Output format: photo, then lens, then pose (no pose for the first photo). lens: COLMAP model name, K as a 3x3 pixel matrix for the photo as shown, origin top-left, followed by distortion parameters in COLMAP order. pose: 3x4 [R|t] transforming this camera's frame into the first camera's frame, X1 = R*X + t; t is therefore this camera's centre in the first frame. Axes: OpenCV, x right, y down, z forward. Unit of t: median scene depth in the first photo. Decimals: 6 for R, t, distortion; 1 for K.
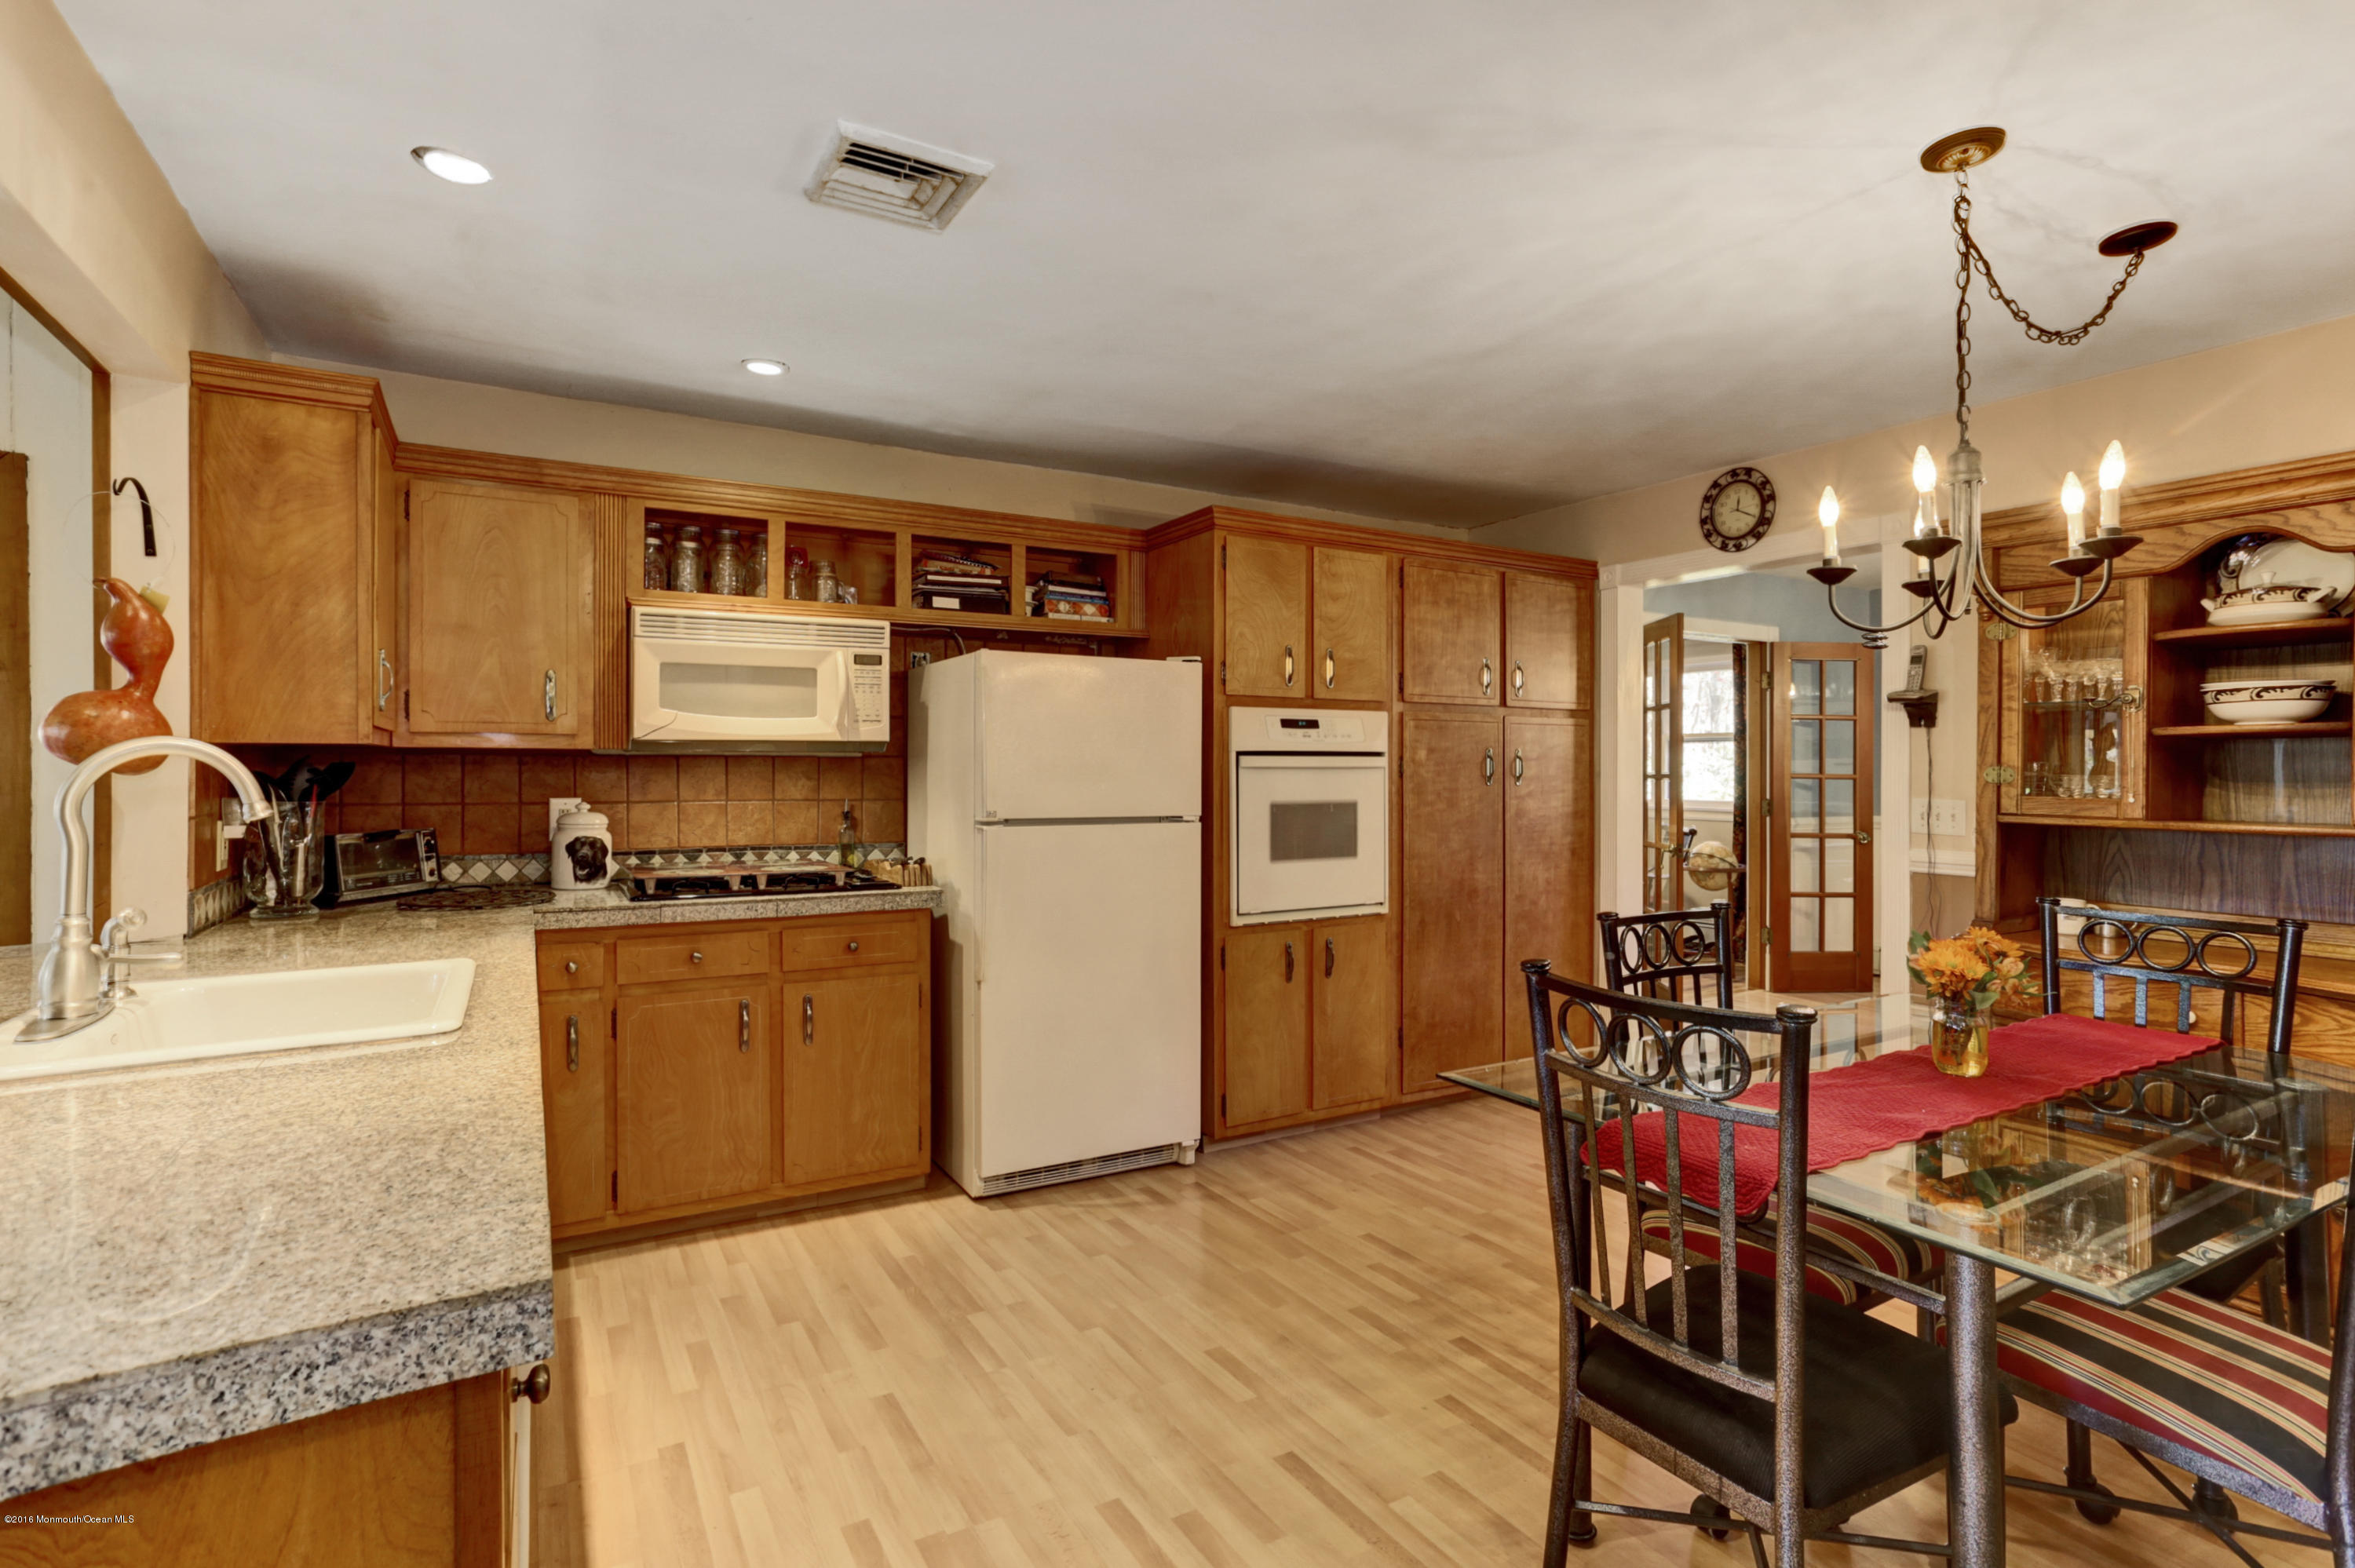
lens RADIAL K [[1180.2, 0, 1163.4], [0, 1180.2, 775.2], [0, 0, 1]] dist [-0.055412, 0.034533]
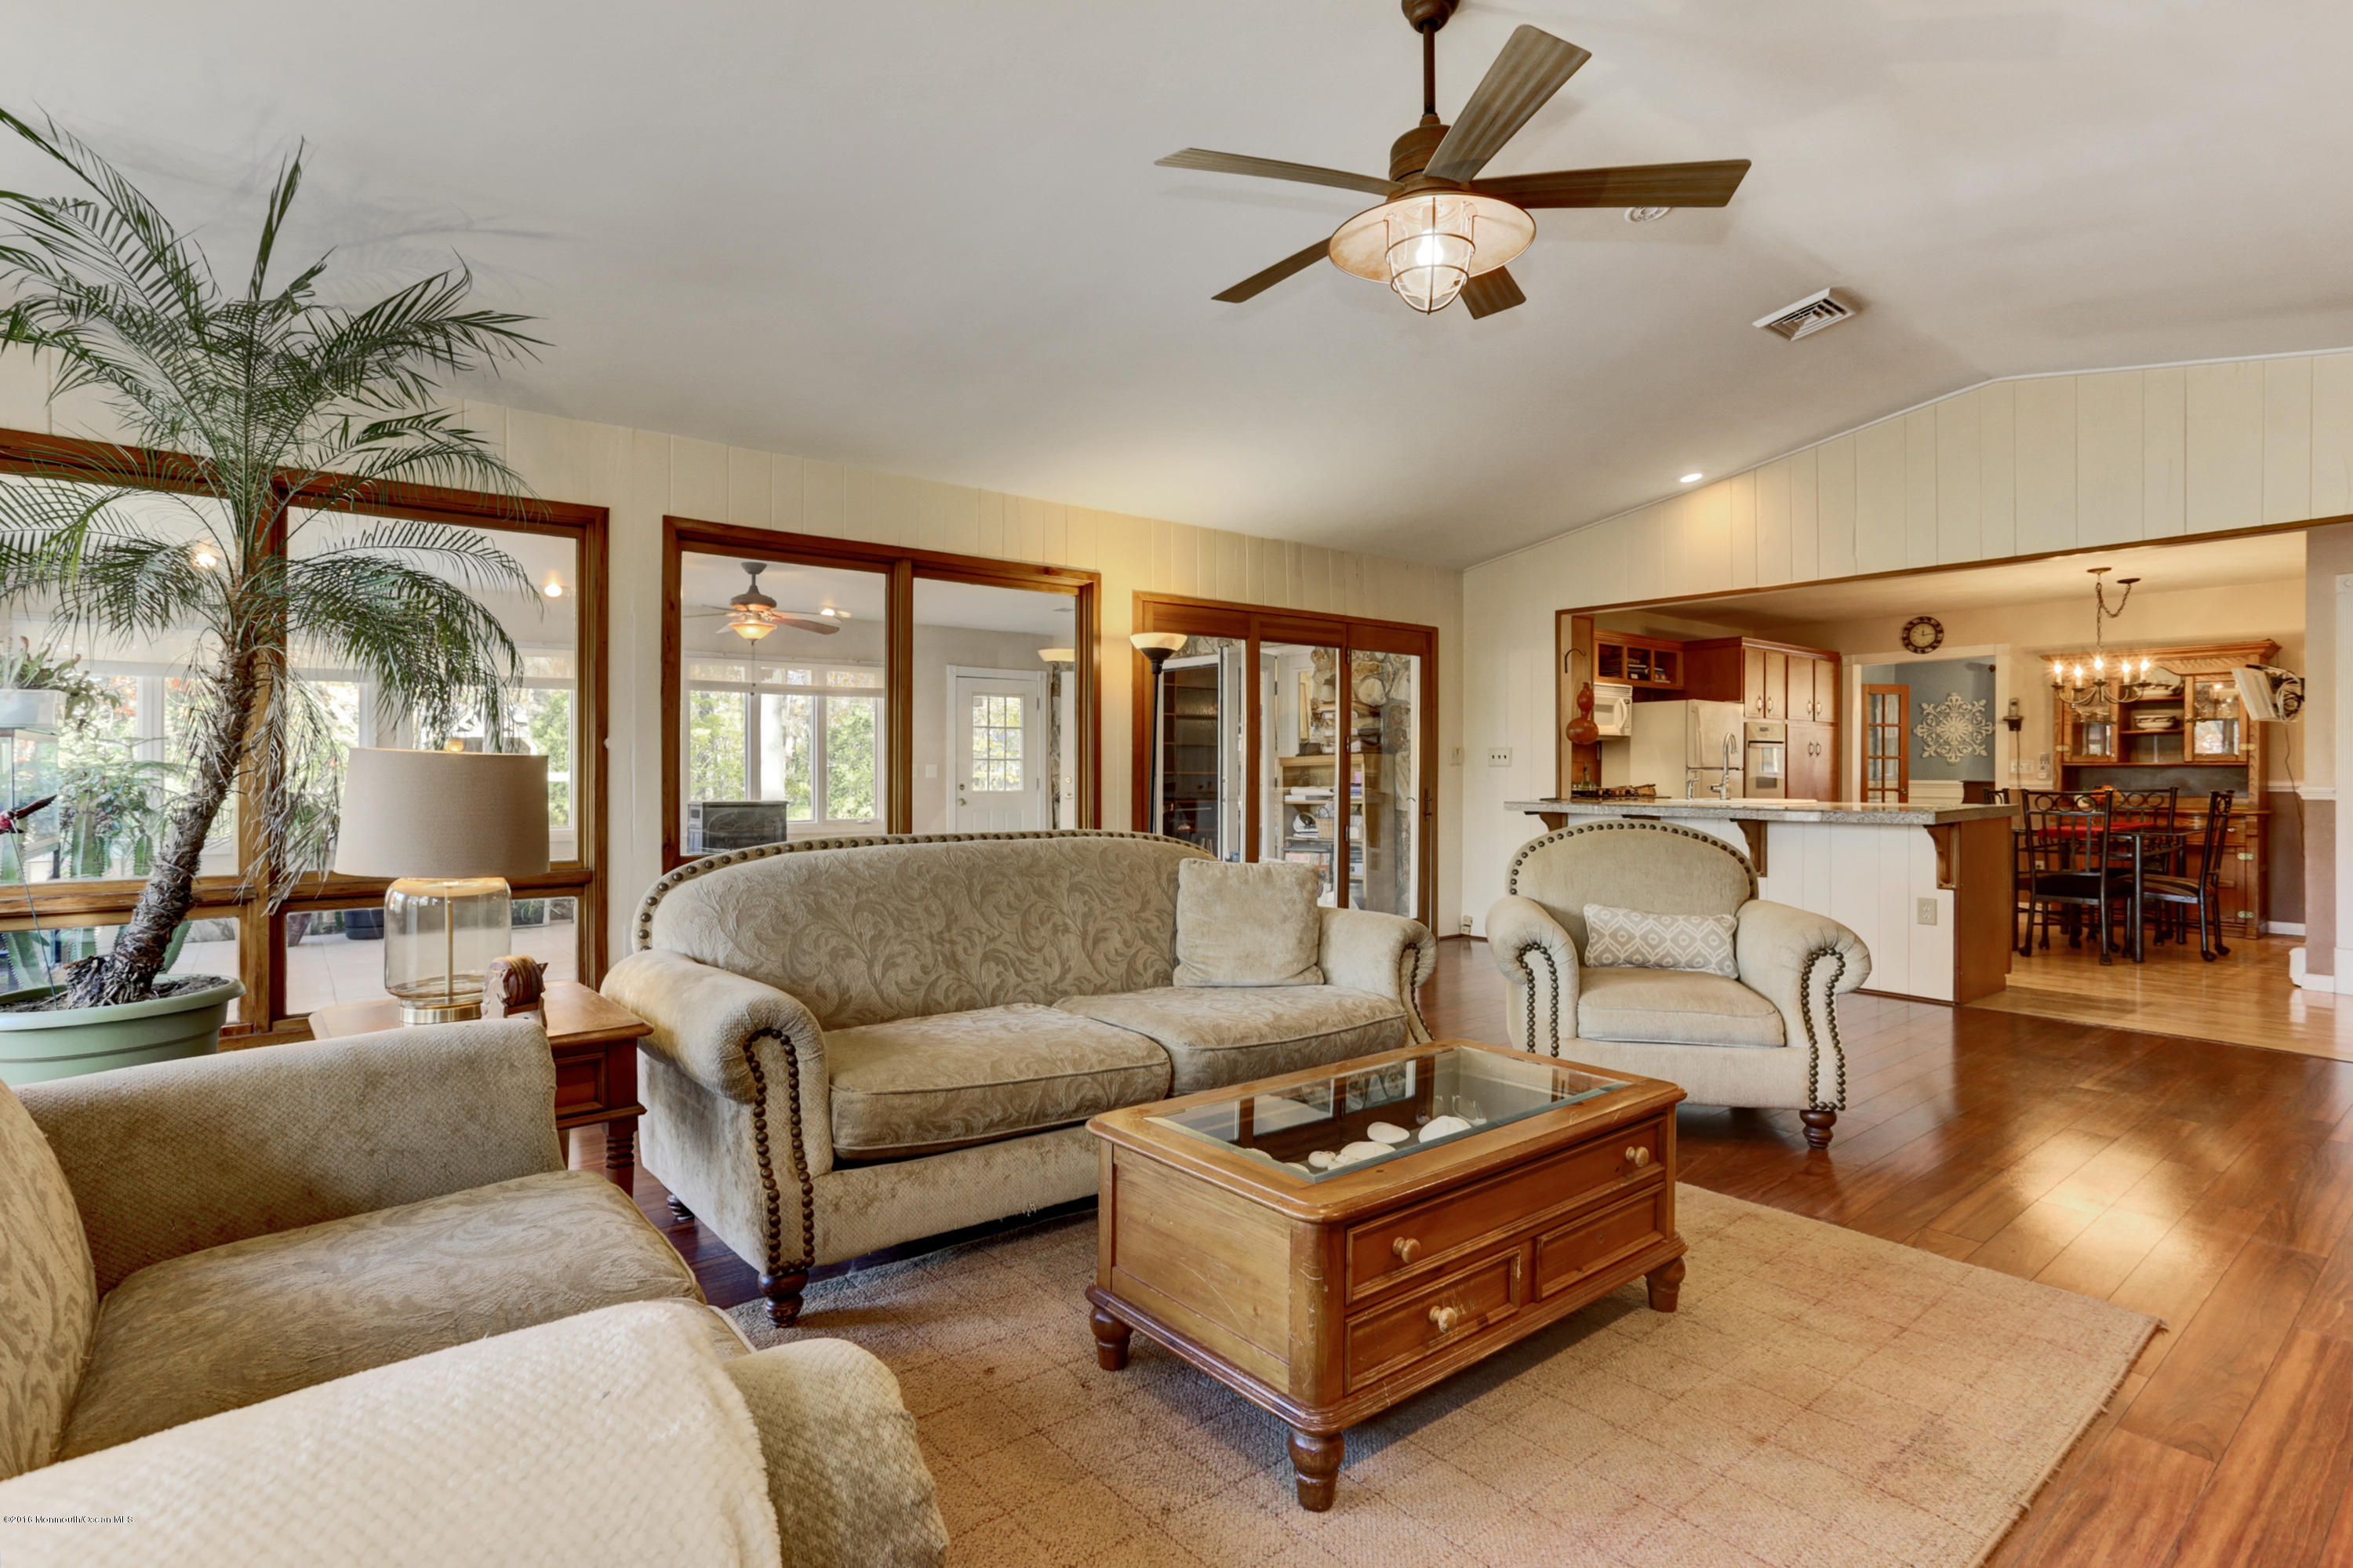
lens RADIAL K [[1162.9, 0, 1176.5], [0, 1162.9, 784.0], [0, 0, 1]] dist [-0.001577, -0.000404]
pose [[0.988001, -0.005578, 0.154347, -1.370641], [0.004717, 0.999971, 0.005946, 0.045098], [-0.154375, -0.005146, 0.987999, -1.075895]]
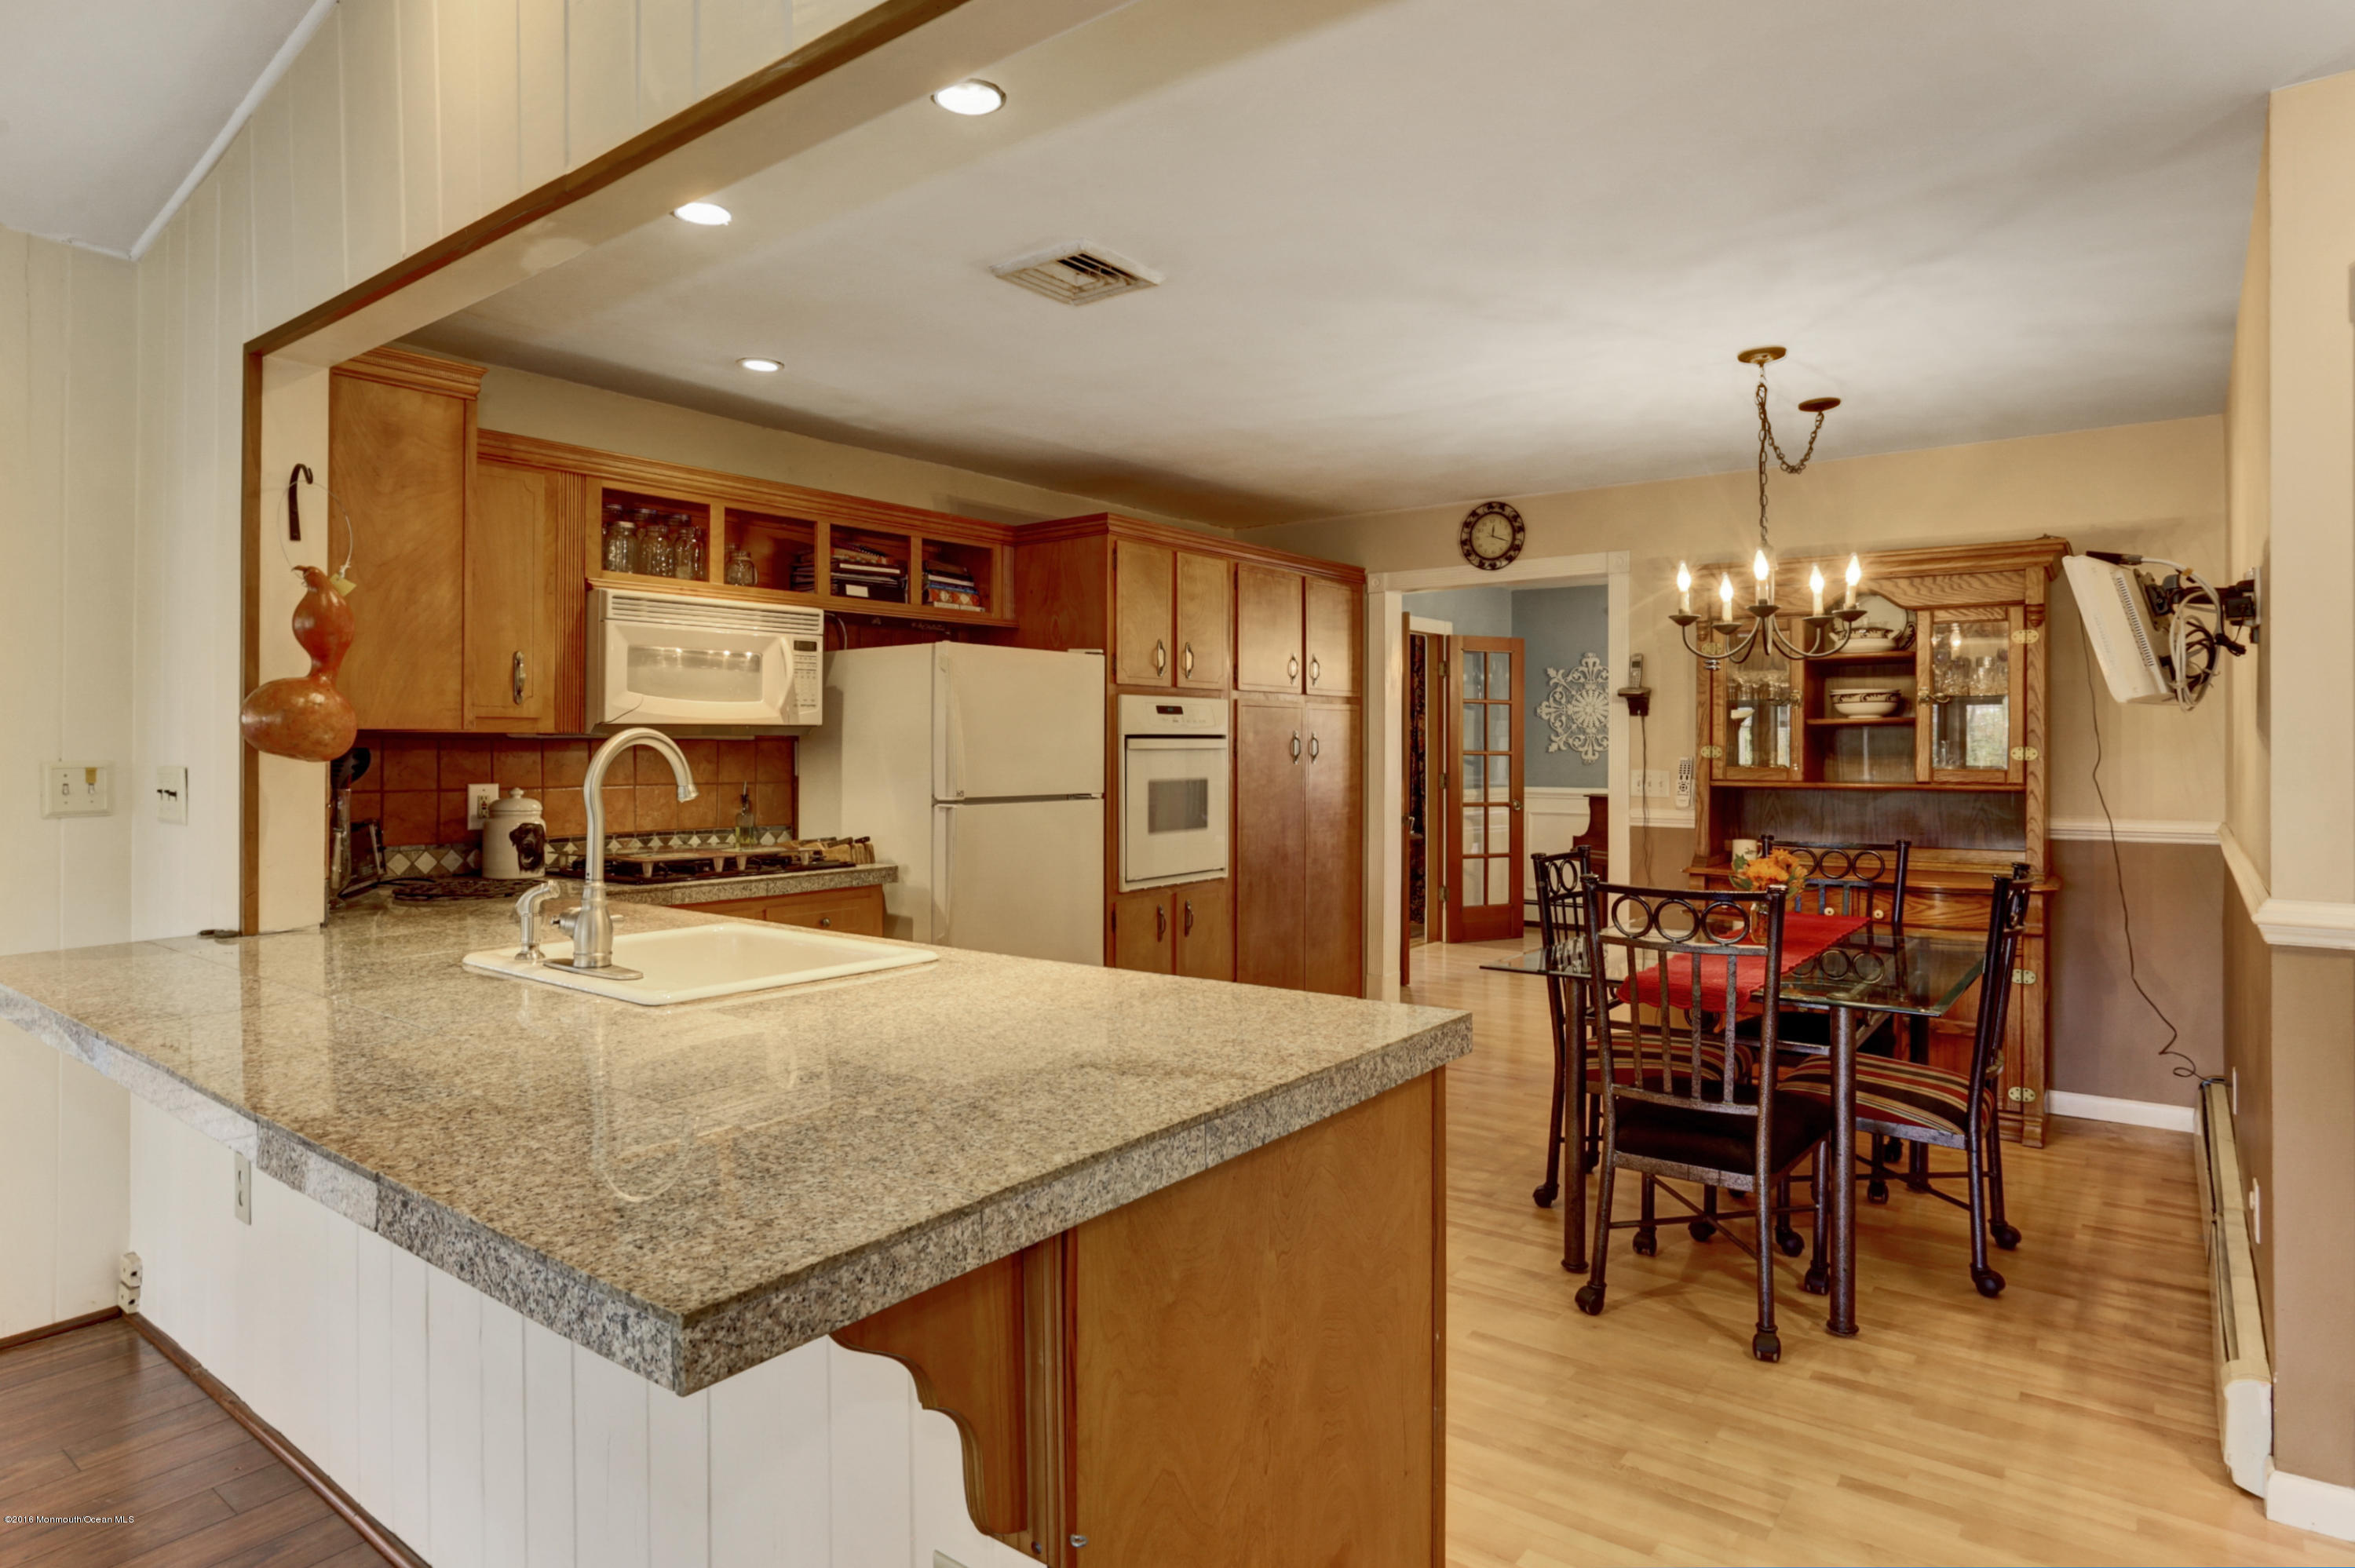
lens RADIAL K [[1352.9, 0, 1133.5], [0, 1352.9, 749.9], [0, 0, 1]] dist [-0.057389, 0.000788]
pose [[0.933416, -0.005241, 0.358756, -0.386959], [0.006384, 0.999978, -0.002000, -0.002850], [-0.358738, 0.004158, 0.933429, -0.193169]]
